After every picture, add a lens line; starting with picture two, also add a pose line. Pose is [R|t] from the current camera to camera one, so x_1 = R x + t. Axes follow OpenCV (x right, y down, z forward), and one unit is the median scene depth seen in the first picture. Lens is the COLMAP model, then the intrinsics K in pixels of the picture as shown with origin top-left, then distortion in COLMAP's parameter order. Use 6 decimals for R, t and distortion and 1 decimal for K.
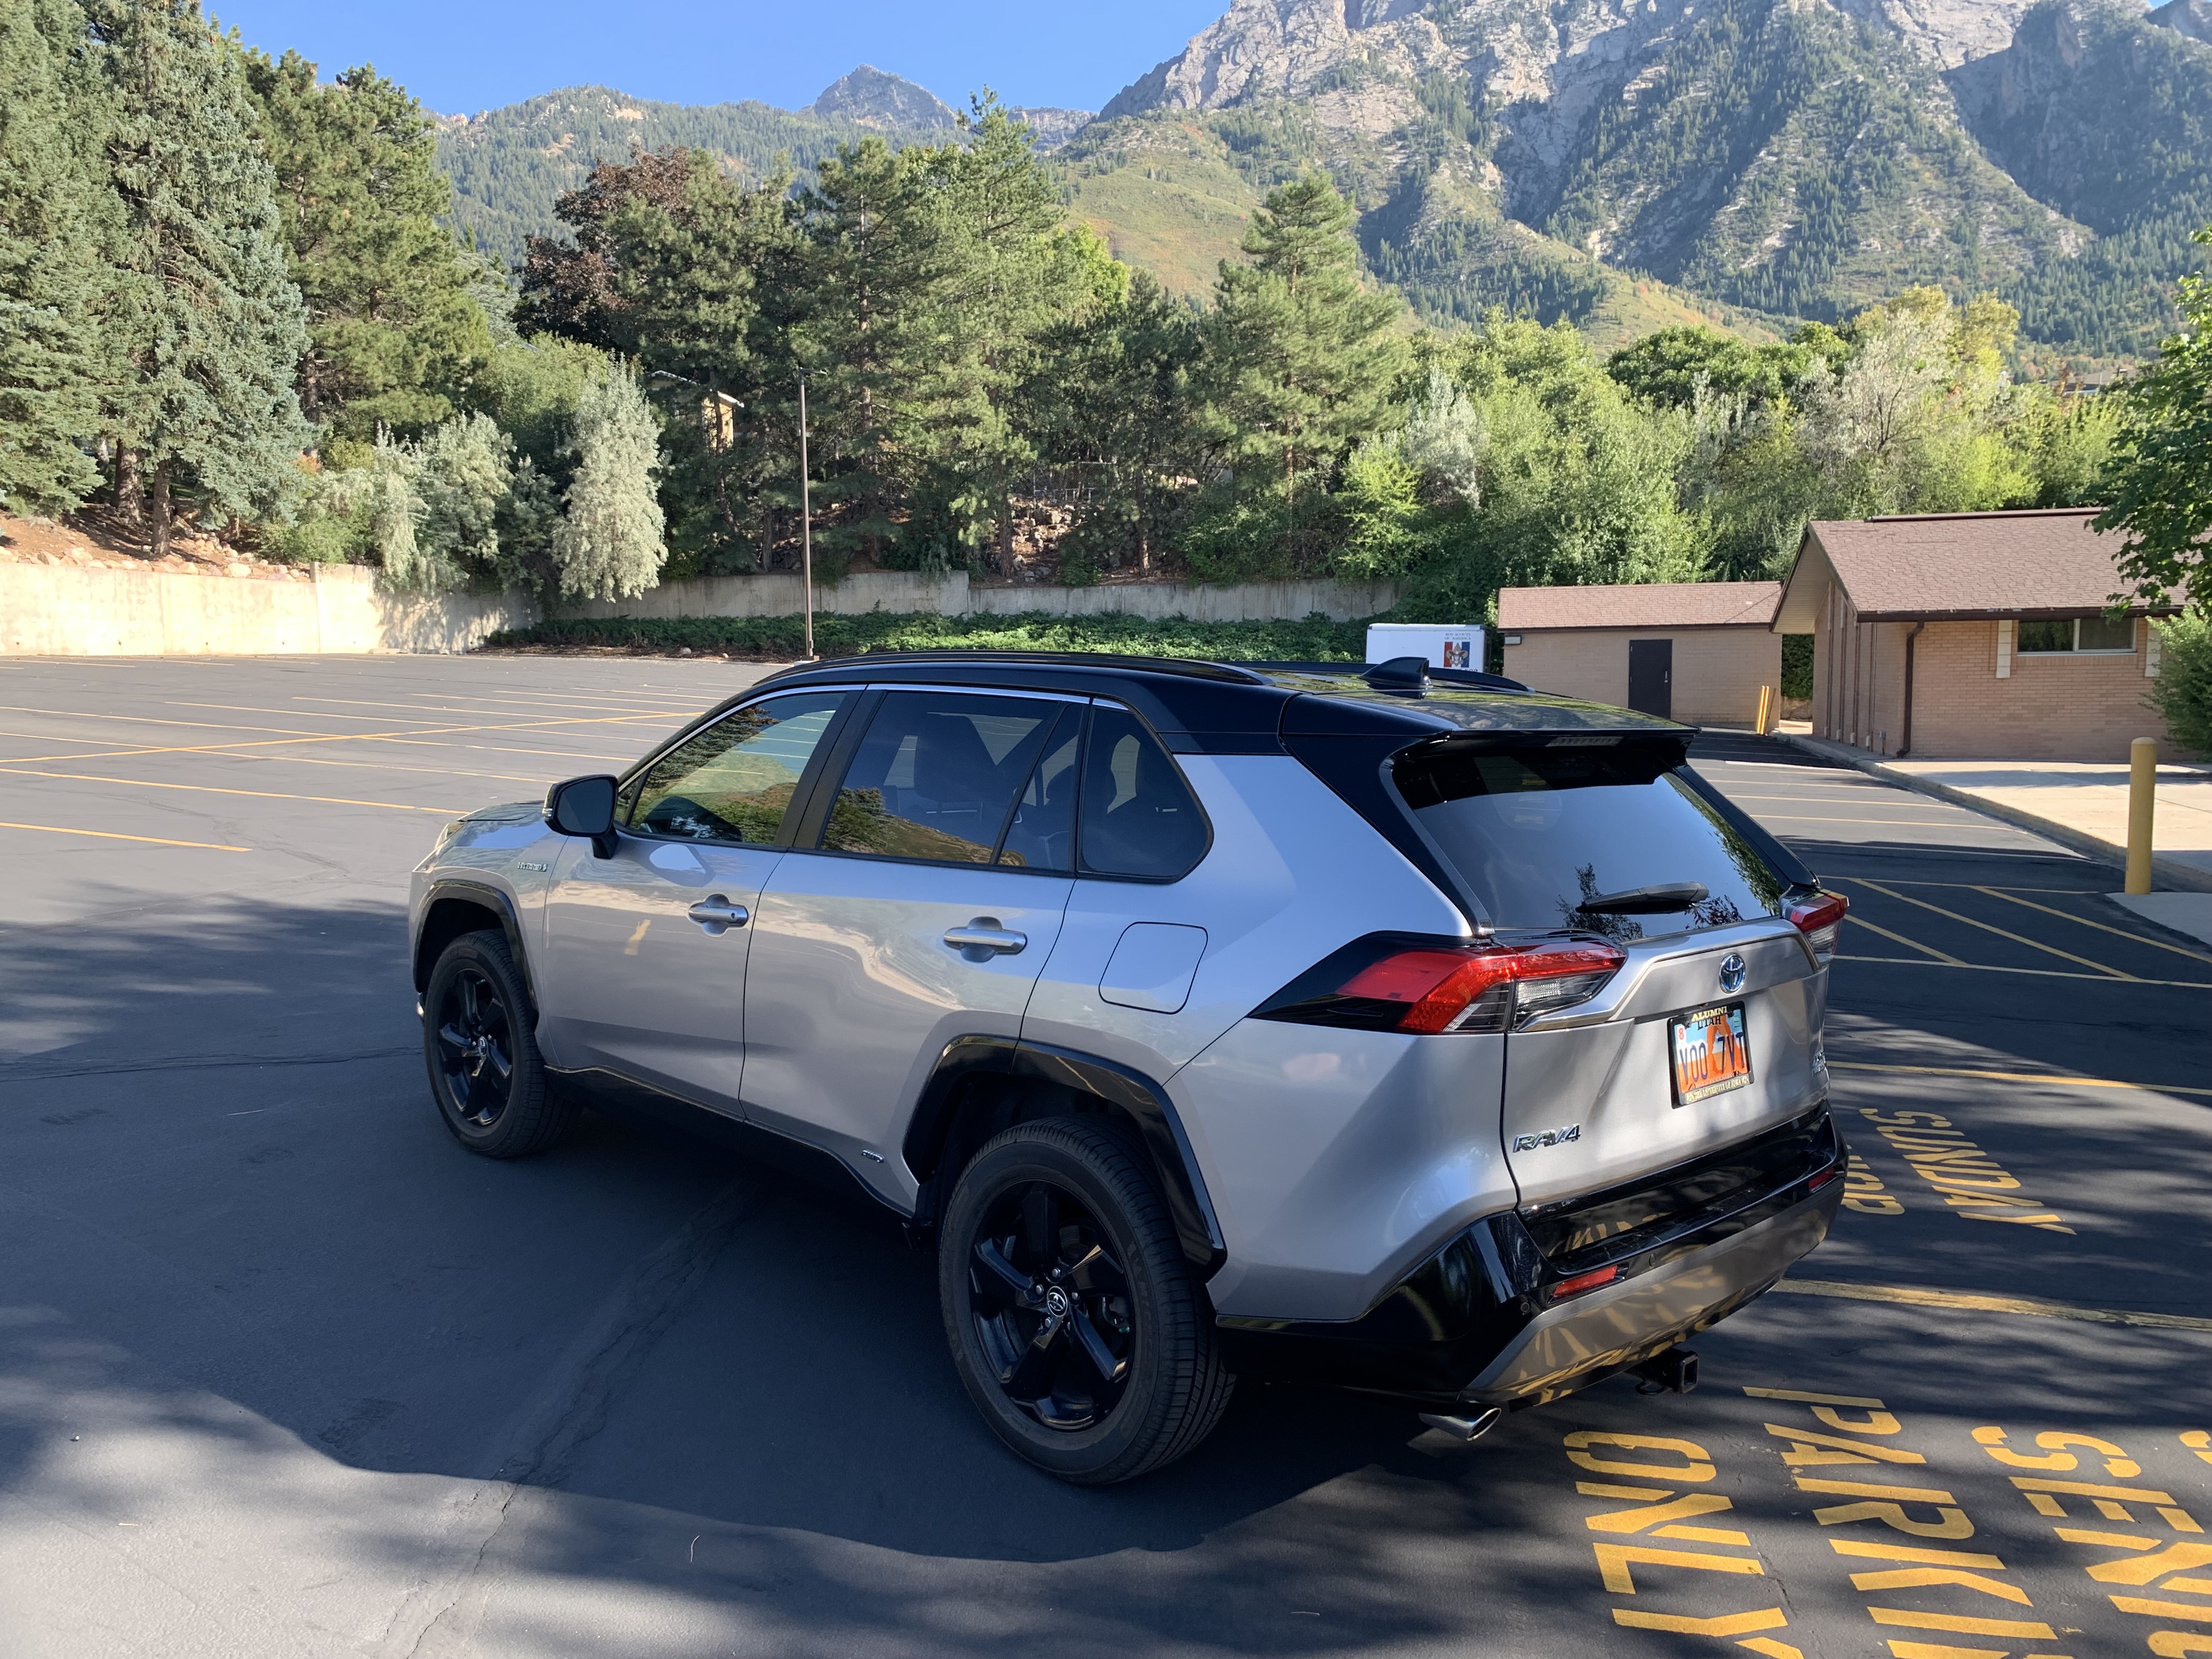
lens RADIAL K [[1699.9, 0, 1093.7], [0, 1699.9, 830.1], [0, 0, 1]] dist [0.005561, -0.005593]
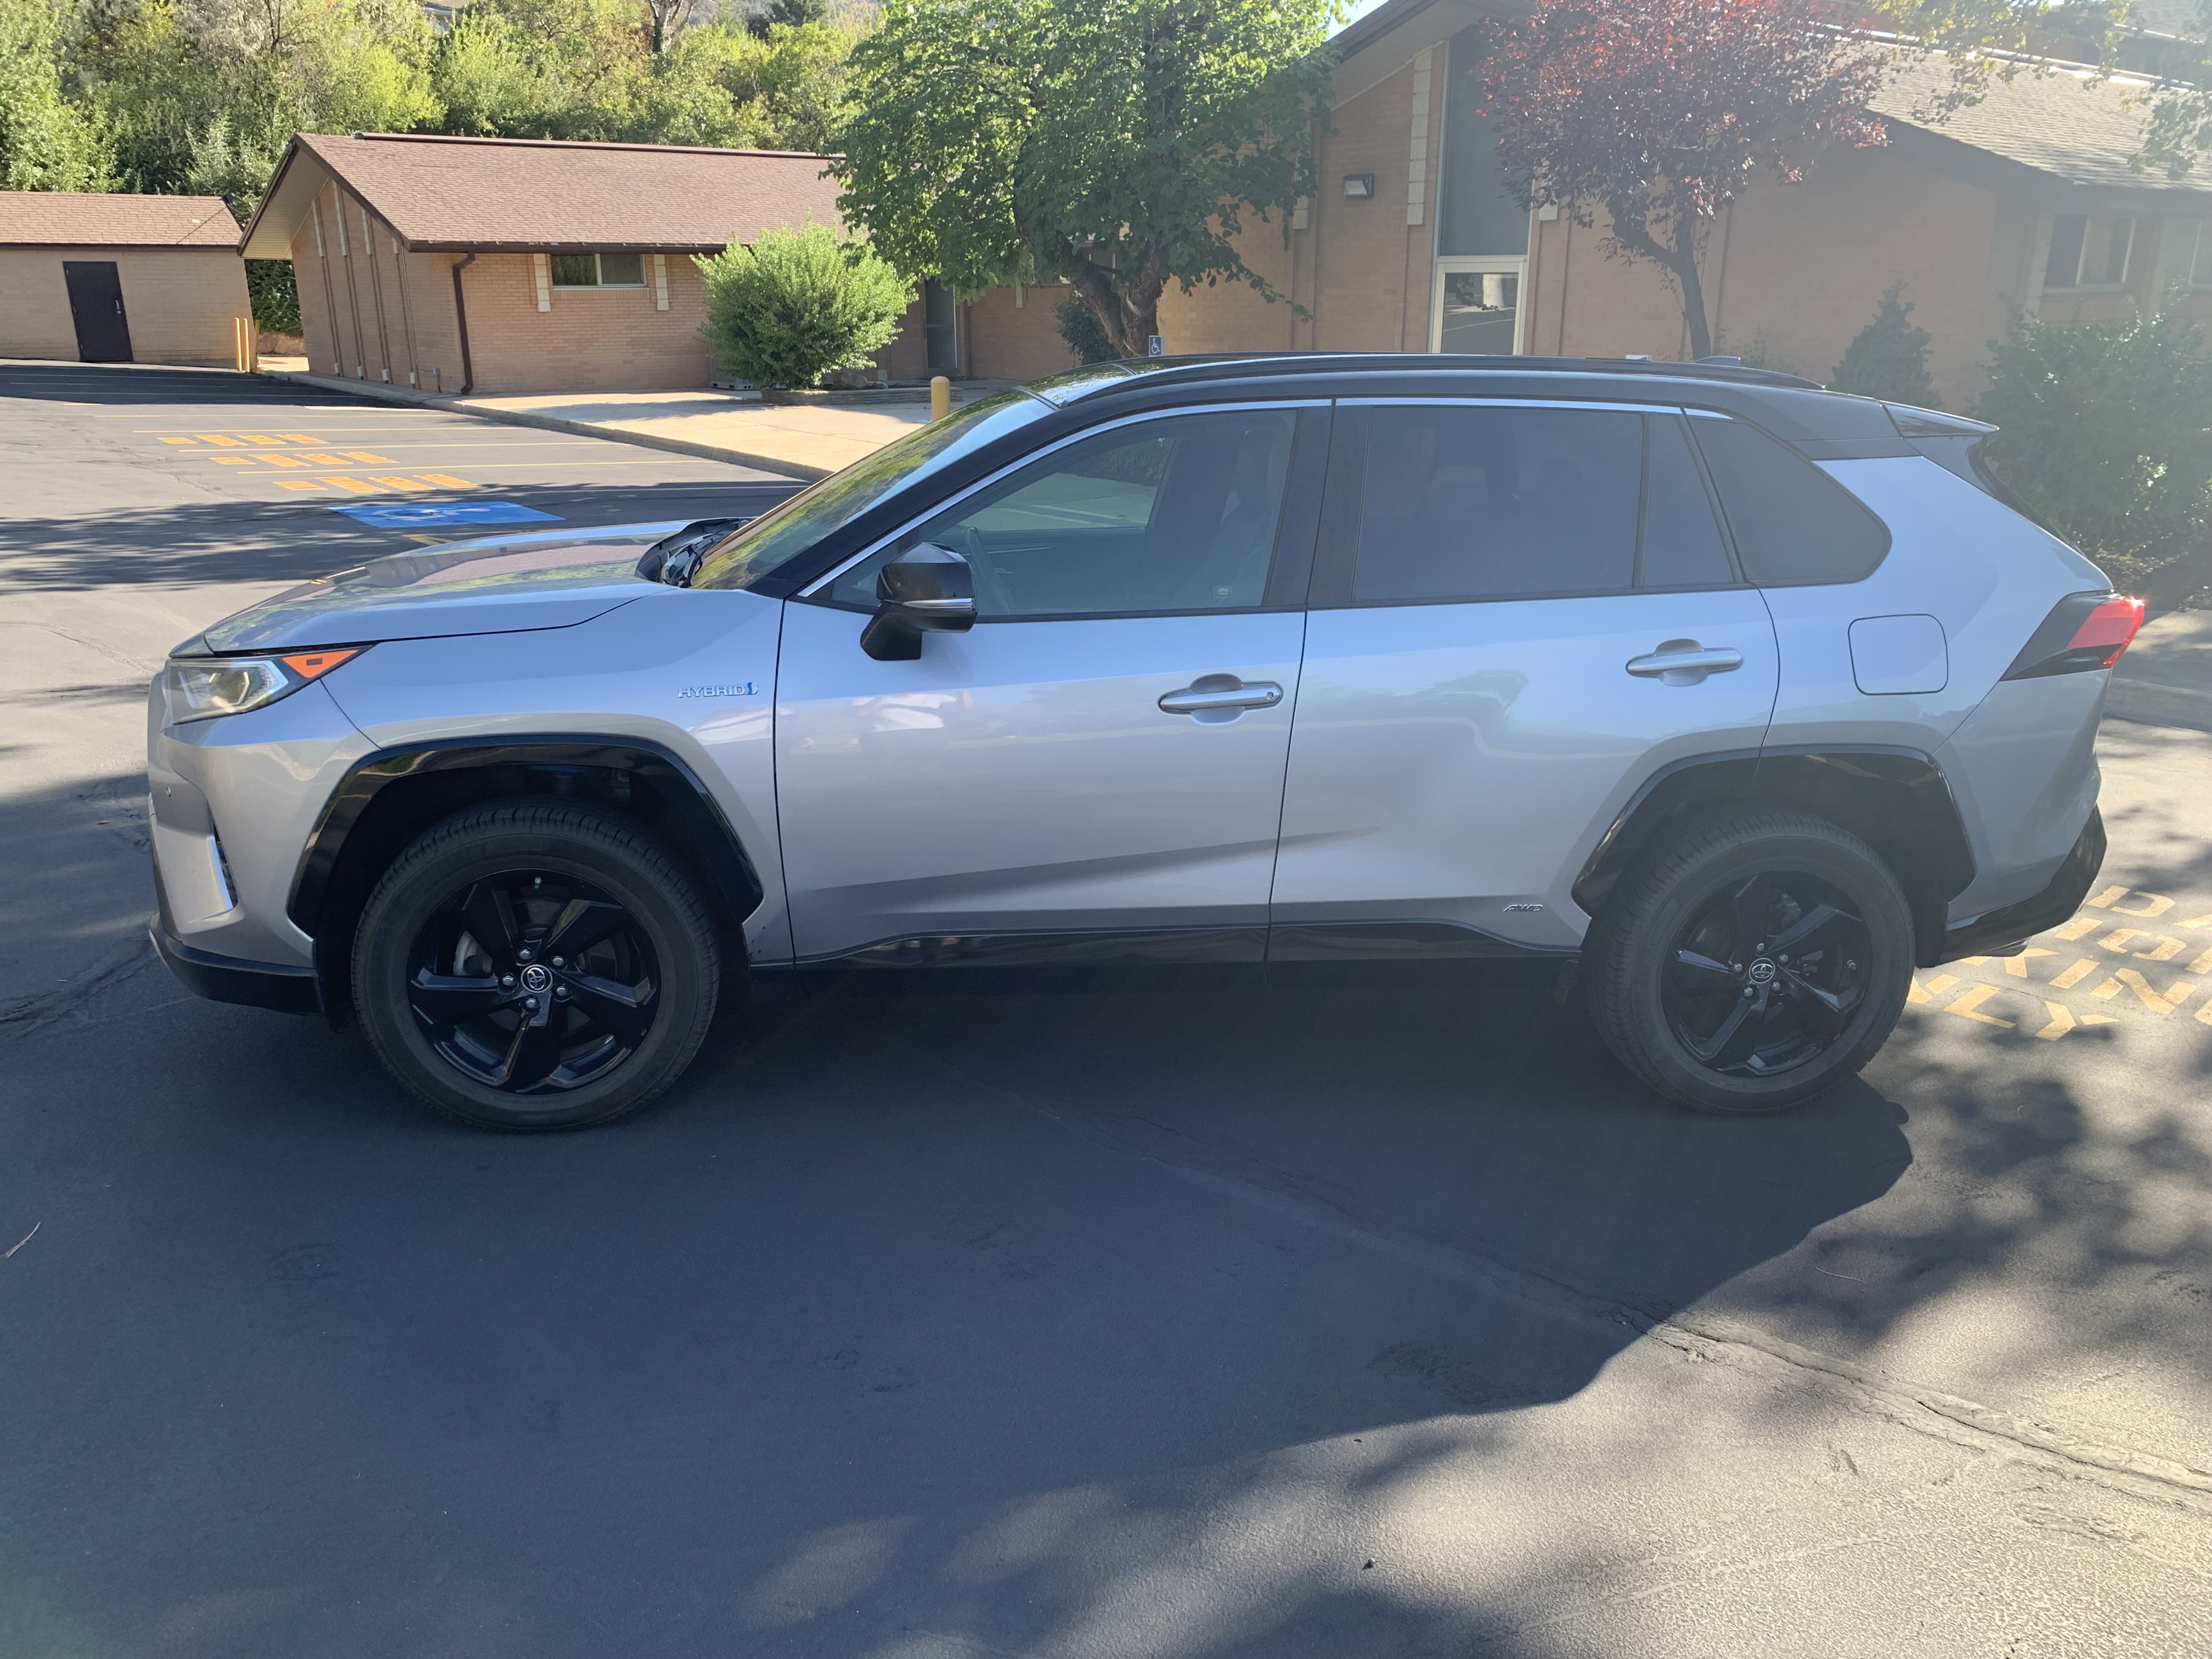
lens RADIAL K [[1670.3, 0, 1070.9], [0, 1670.3, 894.3], [0, 0, 1]] dist [-0.009353, -0.001946]
pose [[0.600632, -0.262313, 0.755270, -0.063732], [0.064338, 0.957442, 0.281365, -0.006317], [-0.796933, -0.120404, 0.591947, 0.041202]]
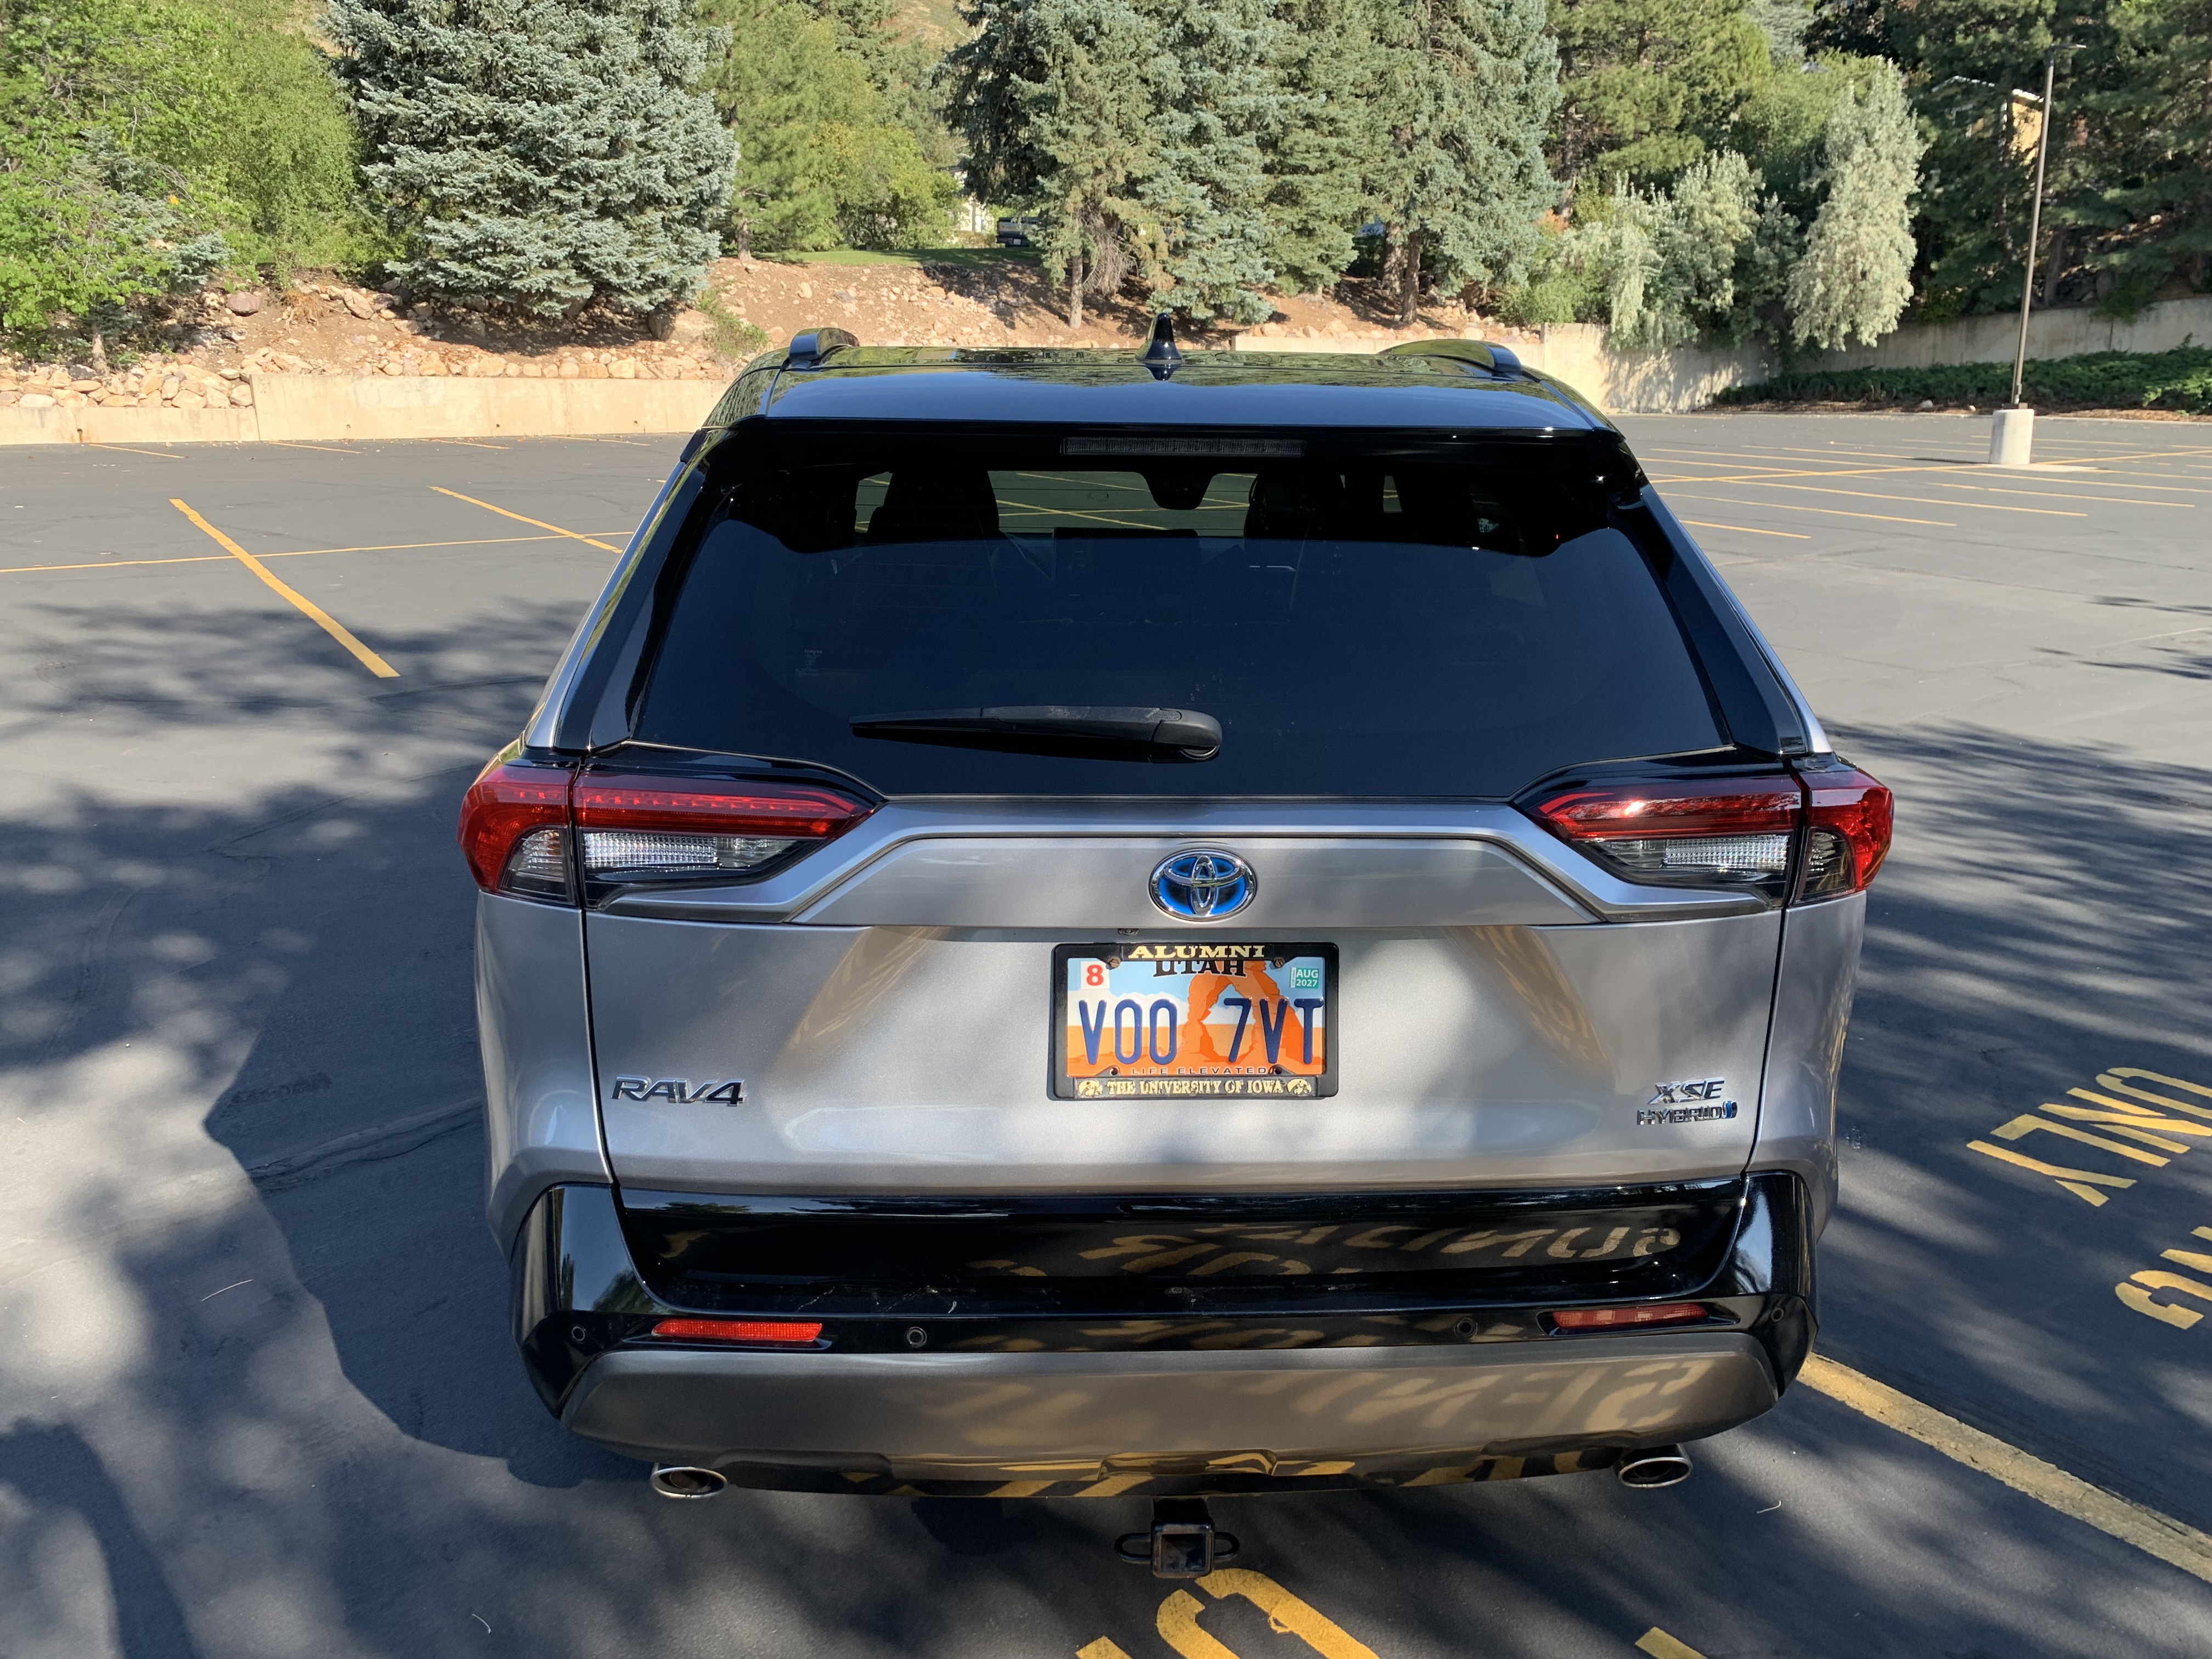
lens RADIAL K [[1699.9, 0, 1093.7], [0, 1699.9, 830.1], [0, 0, 1]] dist [0.005561, -0.005593]
pose [[0.755571, 0.139126, -0.640122, 0.037286], [-0.051003, 0.986714, 0.154254, -0.000694], [0.653078, -0.083902, 0.752628, 0.031350]]
